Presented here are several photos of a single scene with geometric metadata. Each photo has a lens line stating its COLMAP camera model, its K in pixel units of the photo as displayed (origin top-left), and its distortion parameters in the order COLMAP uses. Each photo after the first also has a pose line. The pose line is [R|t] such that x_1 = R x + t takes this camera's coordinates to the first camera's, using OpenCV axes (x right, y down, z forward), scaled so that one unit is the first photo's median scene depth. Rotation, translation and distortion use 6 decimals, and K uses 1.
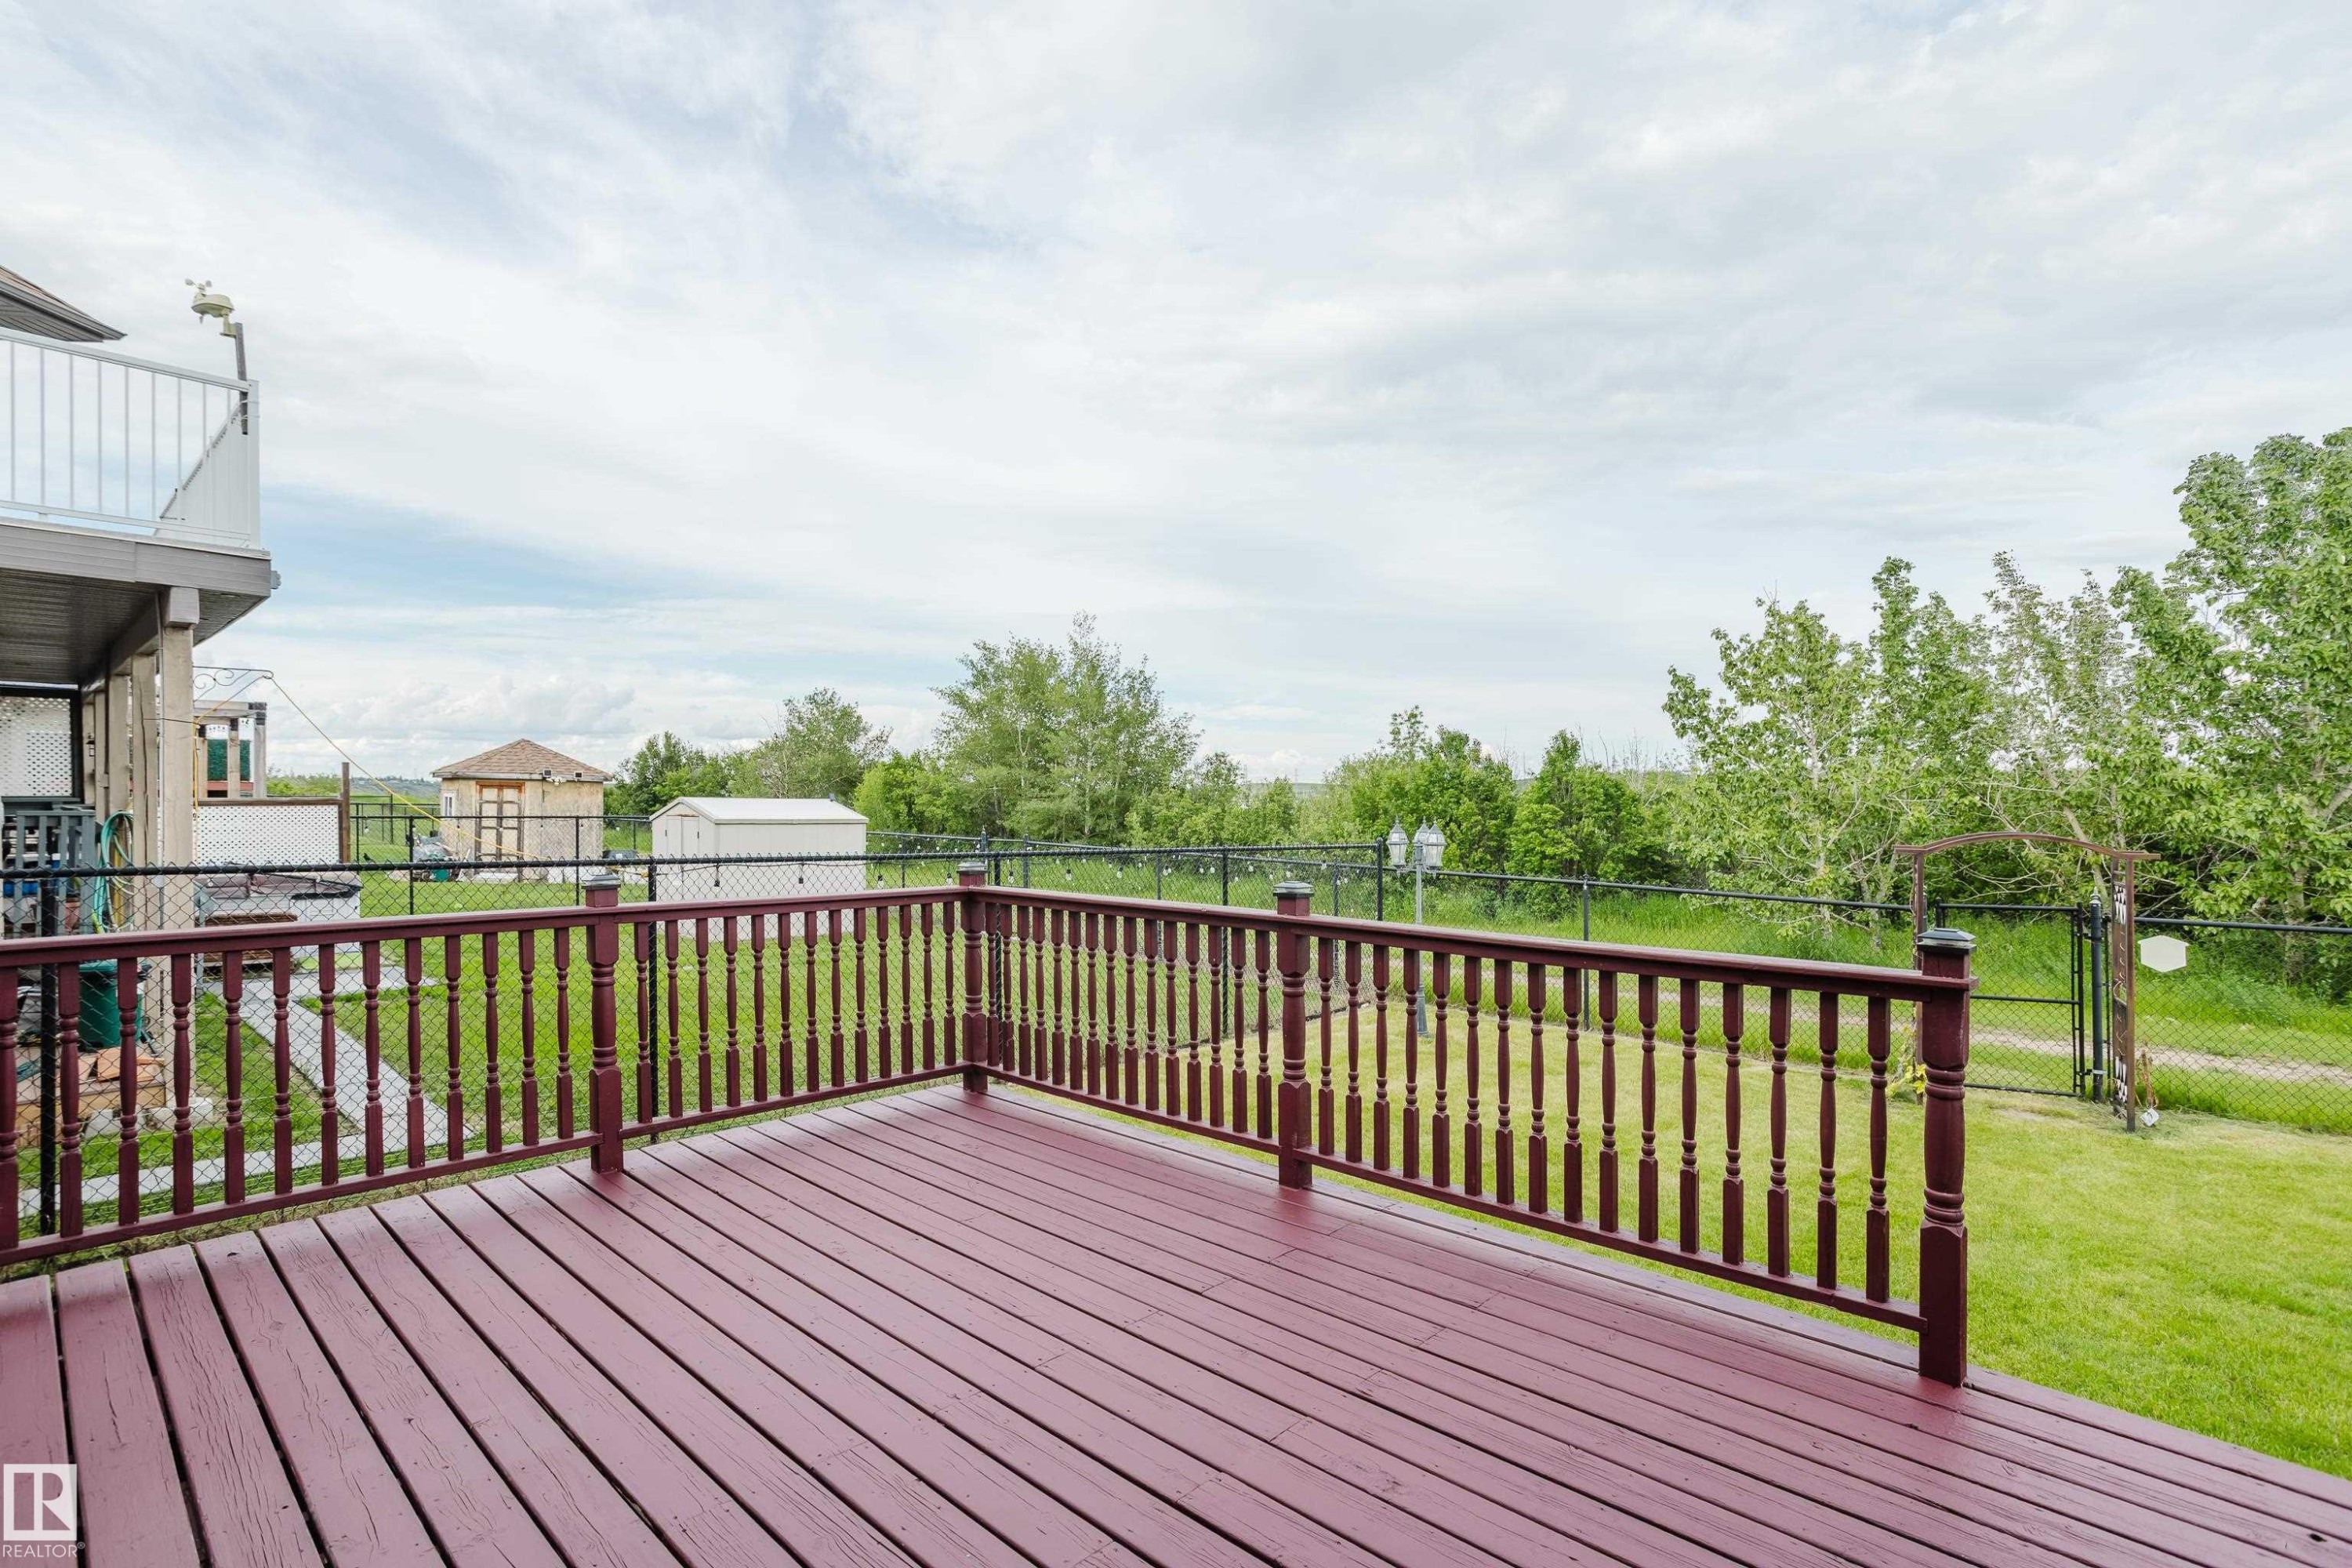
lens RADIAL K [[1140.9, 0, 1205.8], [0, 1140.9, 780.5], [0, 0, 1]] dist [0.017103, -0.000606]
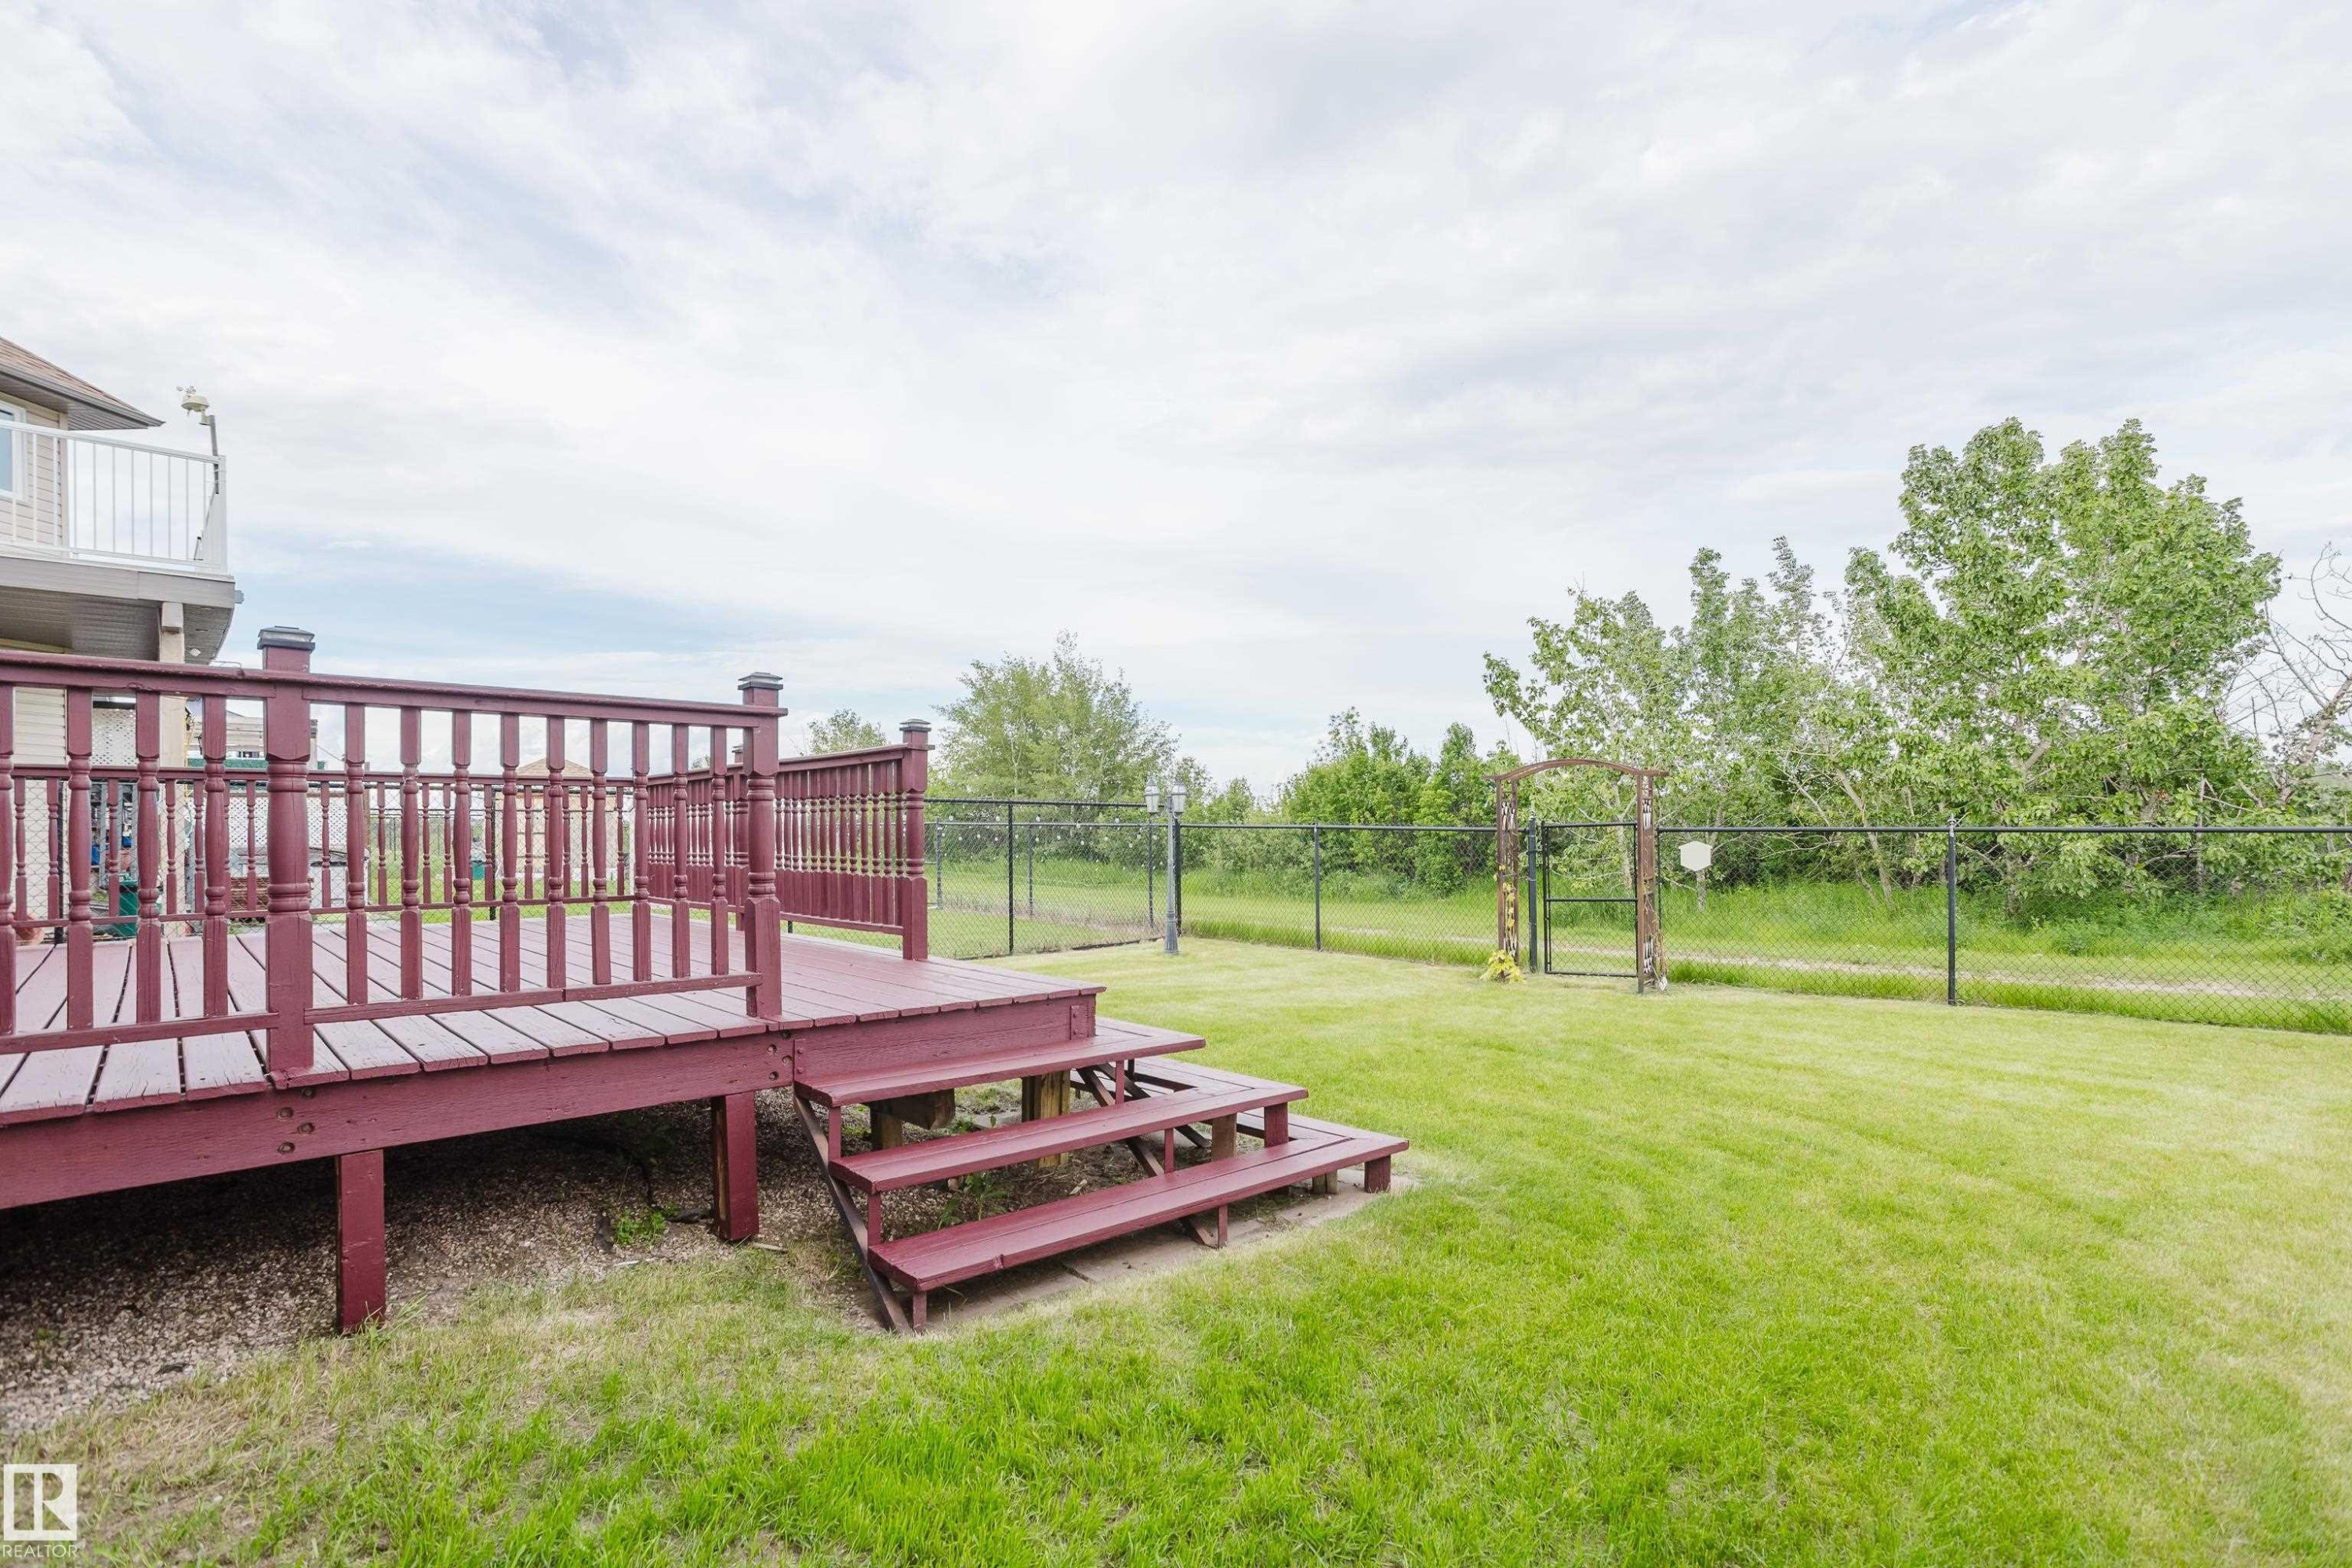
lens RADIAL K [[1137.4, 0, 1176.0], [0, 1137.4, 784.0], [0, 0, 1]] dist [-0.027498, 0.022728]
pose [[0.995072, -0.017076, -0.097672, 0.202187], [0.015034, 0.999653, -0.021608, 0.044453], [0.098007, 0.020033, 0.994984, -0.107591]]
